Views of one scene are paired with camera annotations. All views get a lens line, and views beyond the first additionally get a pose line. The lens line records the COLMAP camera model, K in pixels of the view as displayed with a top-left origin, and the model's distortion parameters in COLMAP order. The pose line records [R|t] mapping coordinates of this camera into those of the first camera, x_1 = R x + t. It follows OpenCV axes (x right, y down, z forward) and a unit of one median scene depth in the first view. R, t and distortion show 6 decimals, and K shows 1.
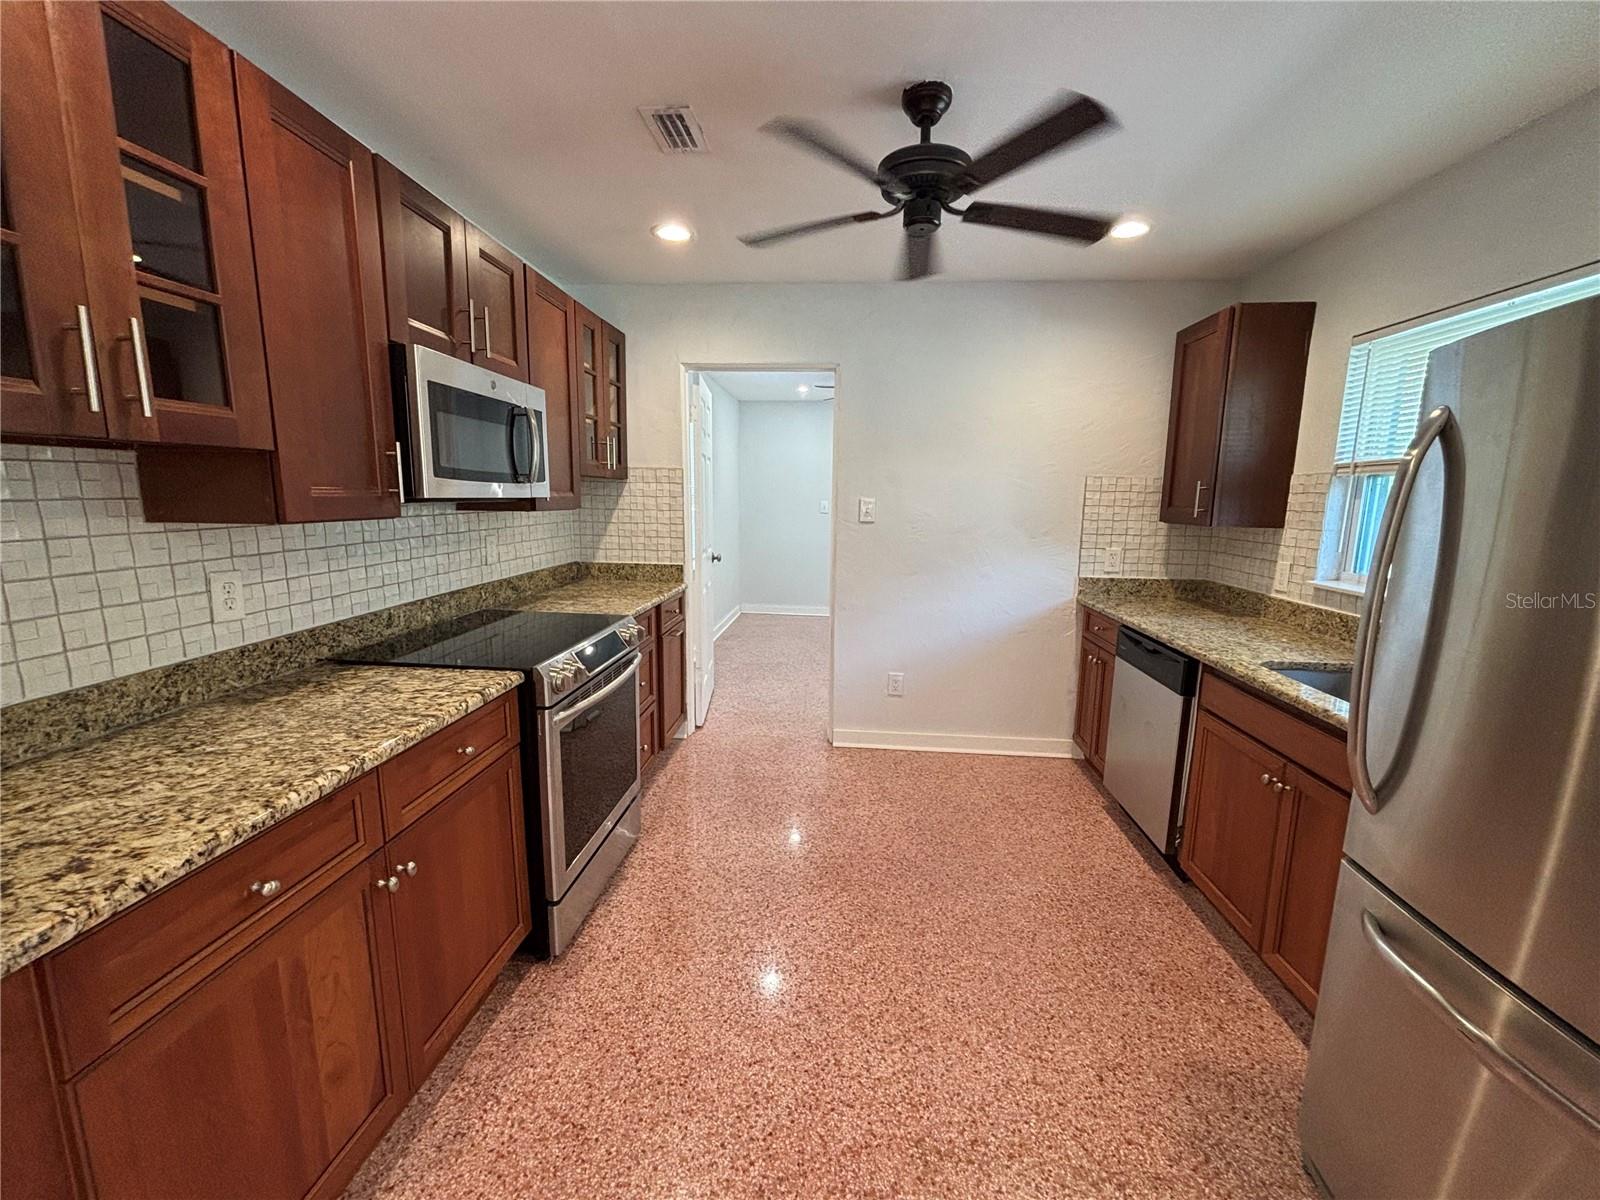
lens RADIAL K [[649.5, 0, 797.9], [0, 649.5, 599.4], [0, 0, 1]] dist [-0.002039, -0.000280]
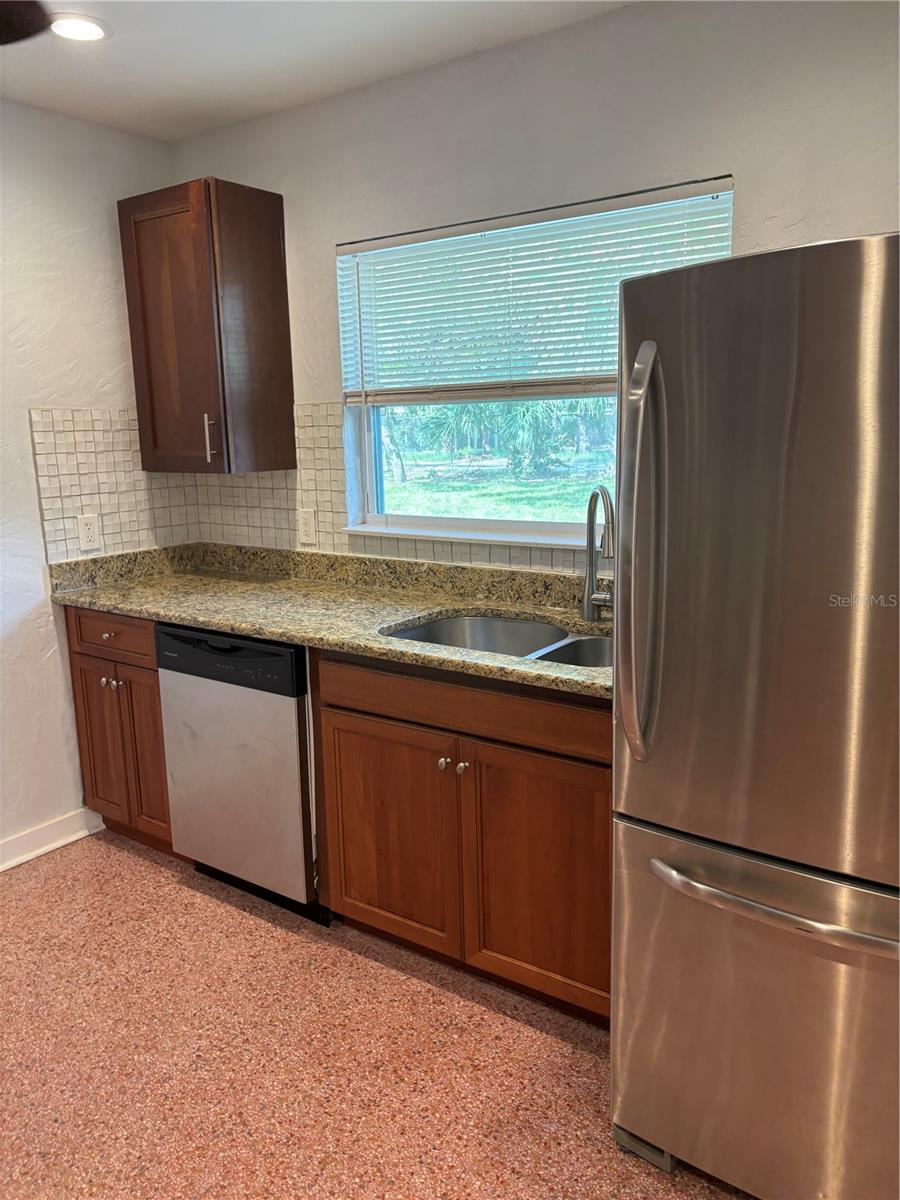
lens RADIAL K [[899.6, 0, 449.8], [0, 899.6, 596.8], [0, 0, 1]] dist [0.035345, -0.013735]
pose [[0.512418, -0.186775, 0.838178, -0.152433], [0.167216, 0.979079, 0.115945, -0.049806], [-0.842298, 0.080745, 0.532930, 0.227645]]
